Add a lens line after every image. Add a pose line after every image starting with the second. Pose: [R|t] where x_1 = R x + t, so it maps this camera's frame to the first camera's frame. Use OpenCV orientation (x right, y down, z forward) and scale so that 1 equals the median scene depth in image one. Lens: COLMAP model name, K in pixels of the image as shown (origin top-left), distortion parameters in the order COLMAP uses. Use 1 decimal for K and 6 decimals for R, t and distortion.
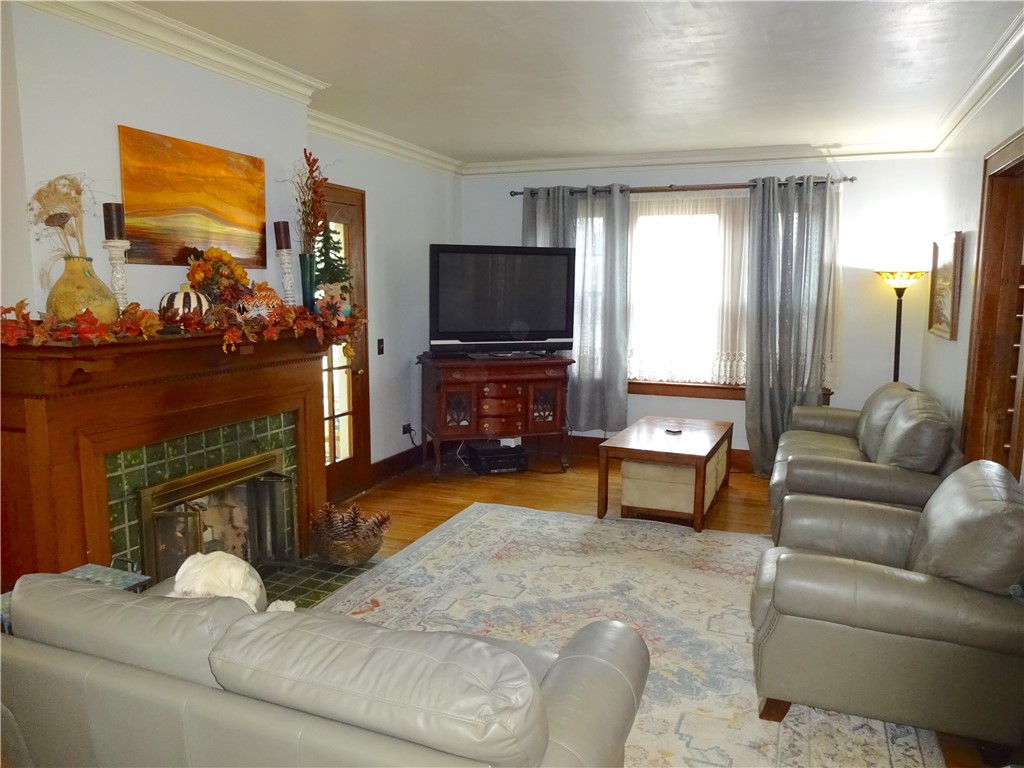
lens RADIAL K [[751.0, 0, 515.6], [0, 751.0, 386.2], [0, 0, 1]] dist [-0.008959, -0.000960]
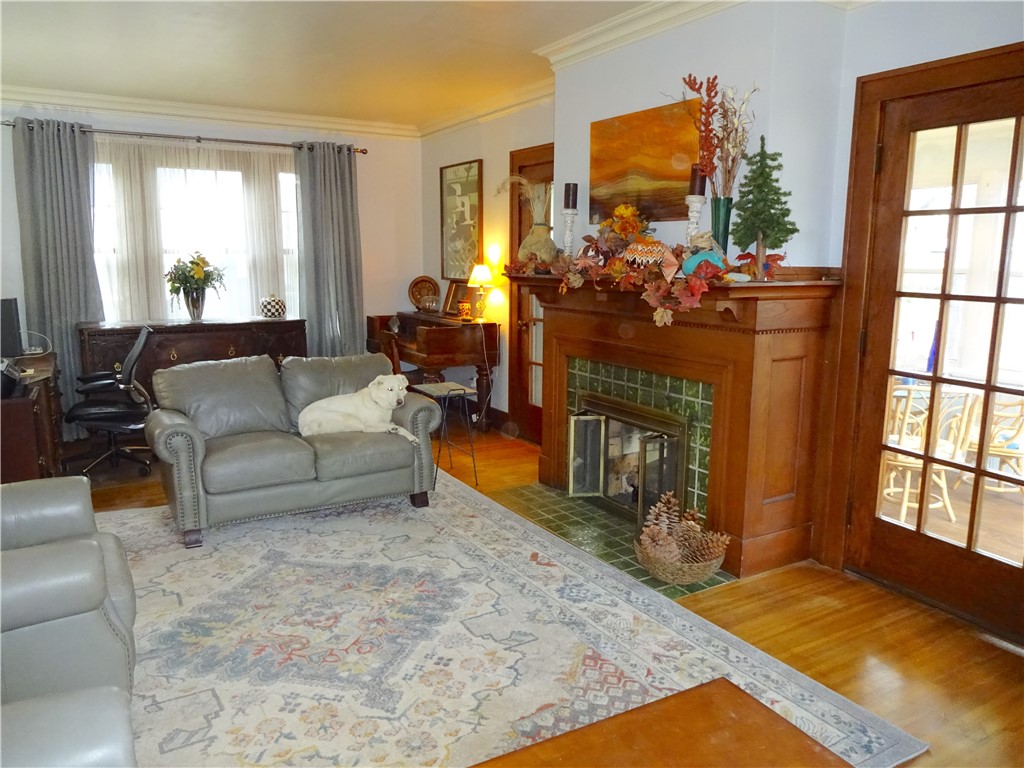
lens RADIAL K [[751.0, 0, 515.6], [0, 751.0, 386.2], [0, 0, 1]] dist [-0.008959, -0.000960]
pose [[-0.609266, 0.128320, -0.782514, 0.574404], [-0.113705, 0.962485, 0.246363, -0.170703], [0.784771, 0.239076, -0.571819, 1.481090]]
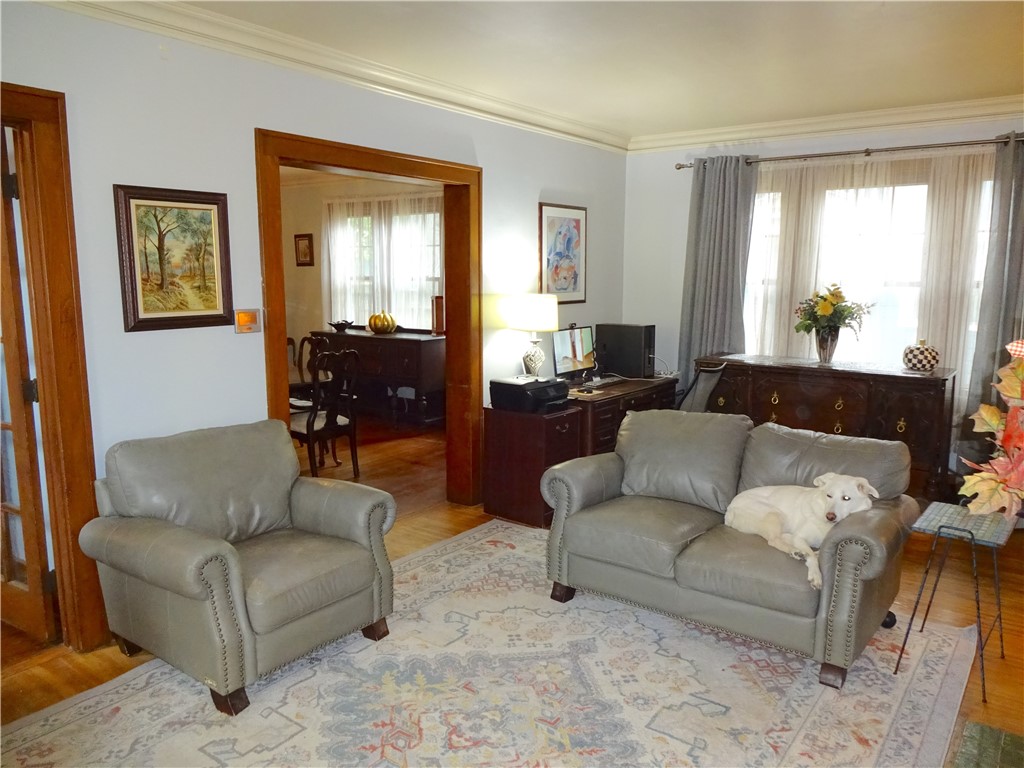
lens RADIAL K [[753.1, 0, 512.0], [0, 753.1, 384.0], [0, 0, 1]] dist [-0.023711, -0.002745]
pose [[-0.966795, -0.048370, 0.250932, -0.098432], [0.020127, 0.964461, 0.263458, -0.172200], [-0.254758, 0.259760, -0.931463, 1.431674]]
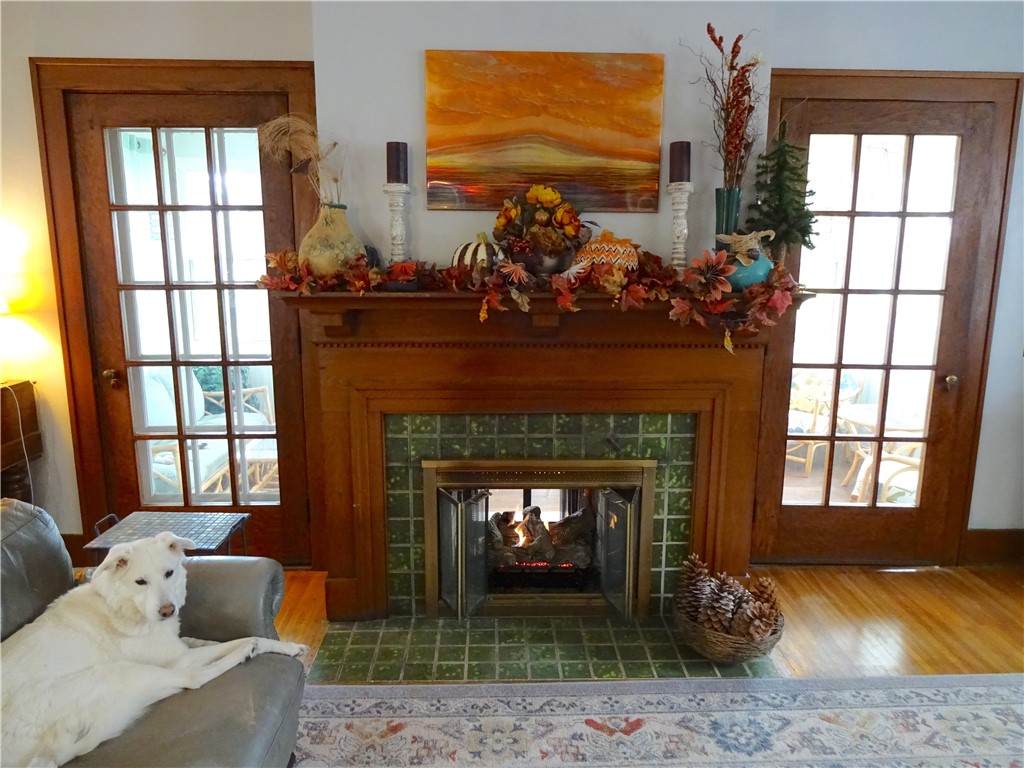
lens RADIAL K [[751.0, 0, 515.6], [0, 751.0, 386.2], [0, 0, 1]] dist [-0.008959, -0.000960]
pose [[0.392948, 0.180301, -0.901712, 0.309640], [-0.125455, 0.981932, 0.141670, -0.082169], [0.910963, 0.057455, 0.408468, 0.627514]]
